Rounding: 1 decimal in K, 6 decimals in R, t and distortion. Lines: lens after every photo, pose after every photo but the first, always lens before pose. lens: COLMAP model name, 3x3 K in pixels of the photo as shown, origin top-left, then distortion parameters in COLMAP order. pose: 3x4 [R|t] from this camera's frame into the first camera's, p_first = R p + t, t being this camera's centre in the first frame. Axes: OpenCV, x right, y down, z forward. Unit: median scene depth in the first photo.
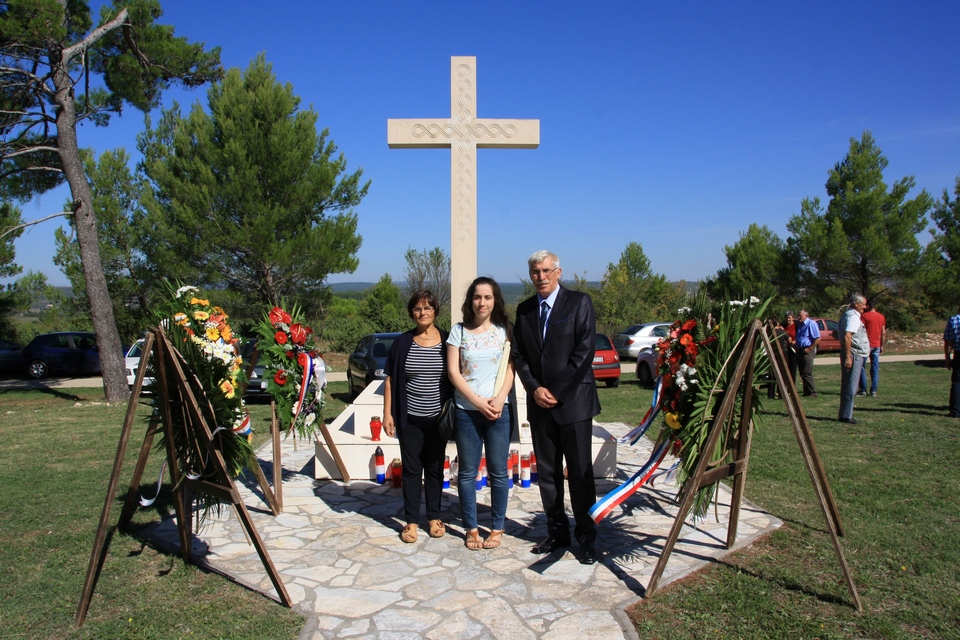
lens RADIAL K [[829.5, 0, 482.8], [0, 829.5, 320.6], [0, 0, 1]] dist [-0.165303, 0.183100]
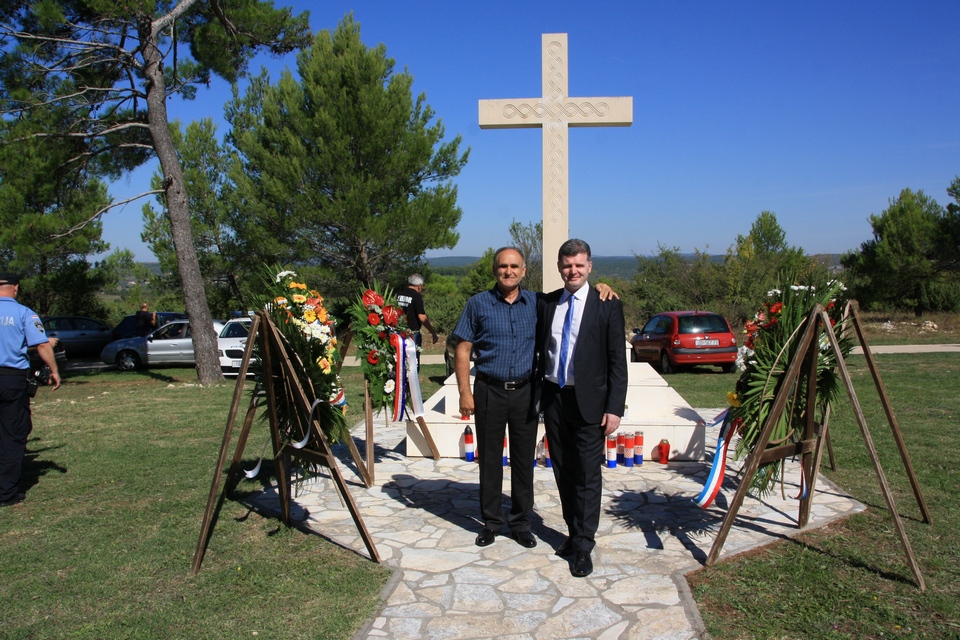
lens RADIAL K [[924.4, 0, 480.0], [0, 924.4, 320.0], [0, 0, 1]] dist [-0.111991, 0.256026]
pose [[0.991570, 0.003064, -0.129538, 0.015302], [-0.000069, 0.999733, 0.023120, -0.001982], [0.129574, -0.022916, 0.991305, -0.054980]]
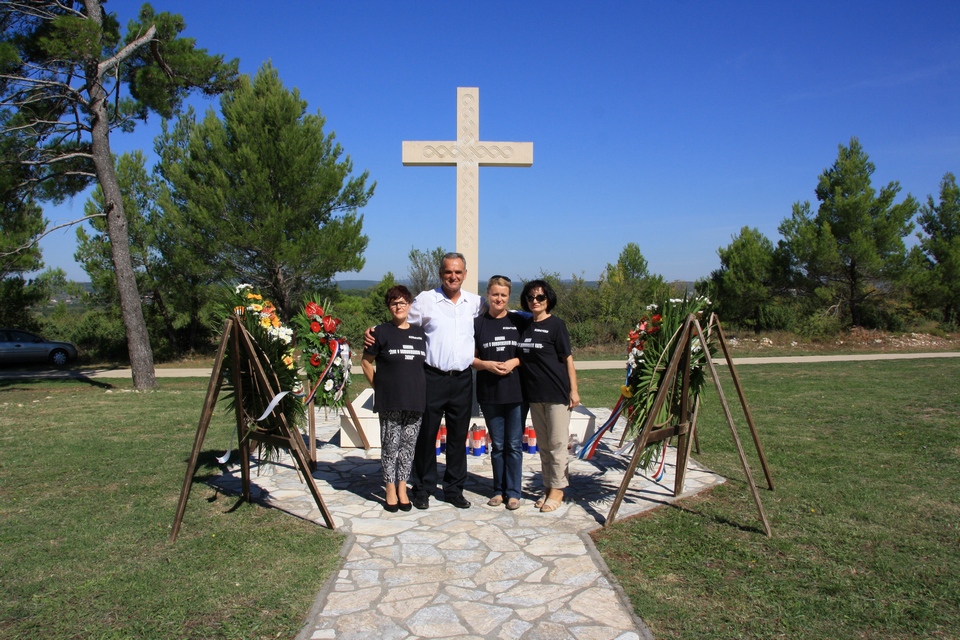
lens RADIAL K [[835.0, 0, 474.3], [0, 835.0, 309.7], [0, 0, 1]] dist [-0.162855, 0.210960]
pose [[0.999902, 0.007499, -0.011792, 0.000857], [-0.007639, 0.999901, -0.011844, 0.002997], [0.011702, 0.011933, 0.999860, -0.082784]]
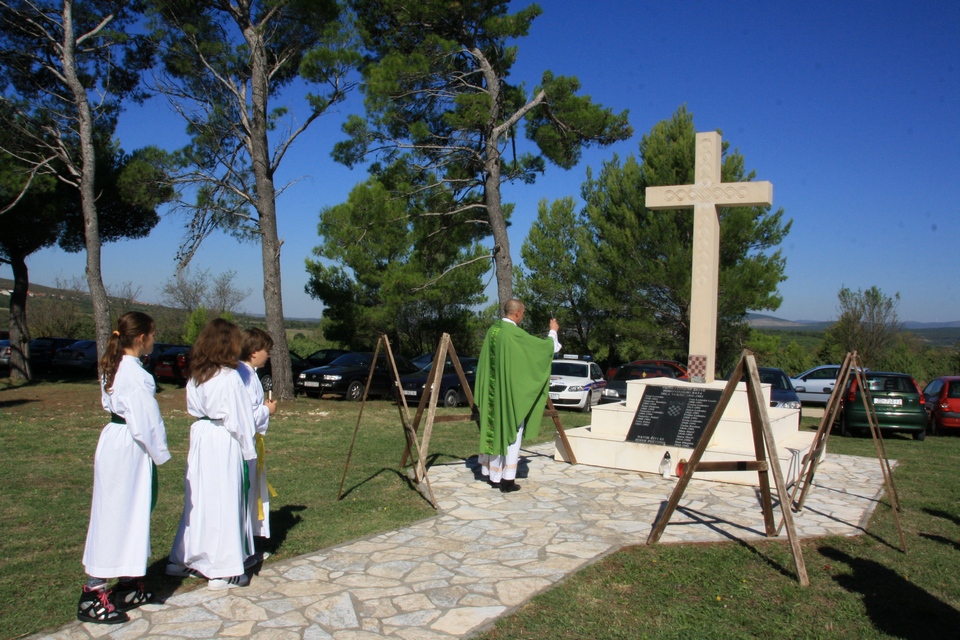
lens RADIAL K [[835.0, 0, 474.3], [0, 835.0, 309.7], [0, 0, 1]] dist [-0.162855, 0.210960]
pose [[0.828412, 0.023551, -0.559624, 0.184800], [-0.054559, 0.997757, -0.038775, 0.002347], [0.557455, 0.062654, 0.827839, -0.088602]]
